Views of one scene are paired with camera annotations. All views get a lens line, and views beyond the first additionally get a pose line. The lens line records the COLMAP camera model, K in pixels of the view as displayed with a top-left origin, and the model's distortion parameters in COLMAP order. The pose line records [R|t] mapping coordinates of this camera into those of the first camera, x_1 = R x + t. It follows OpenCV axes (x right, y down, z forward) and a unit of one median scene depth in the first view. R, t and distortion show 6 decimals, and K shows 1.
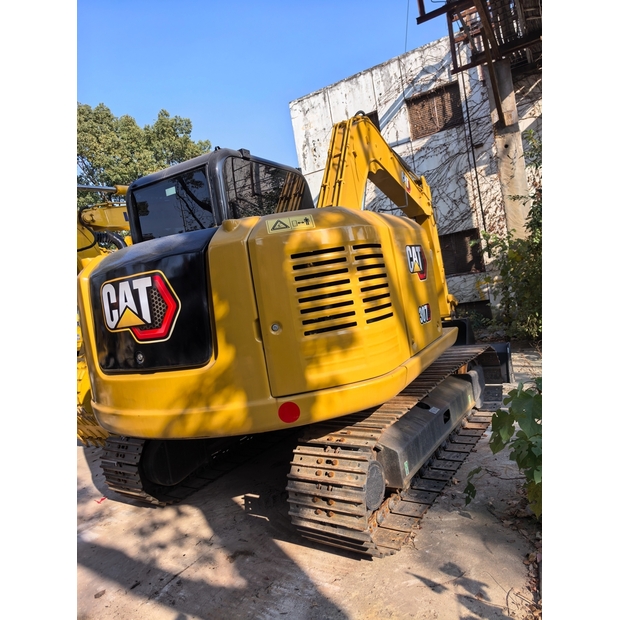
lens RADIAL K [[446.8, 0, 310.0], [0, 446.8, 310.0], [0, 0, 1]] dist [0.066686, -0.090943]
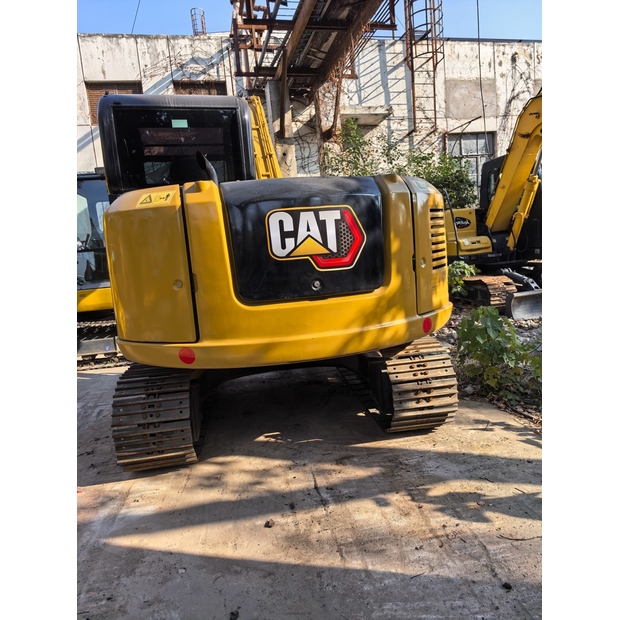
lens RADIAL K [[453.3, 0, 310.0], [0, 453.3, 310.0], [0, 0, 1]] dist [0.072283, -0.094991]
pose [[0.722806, 0.003083, 0.691044, -1.105521], [-0.004733, 0.999989, 0.000489, 0.161389], [-0.691034, -0.003624, 0.722813, 0.217570]]
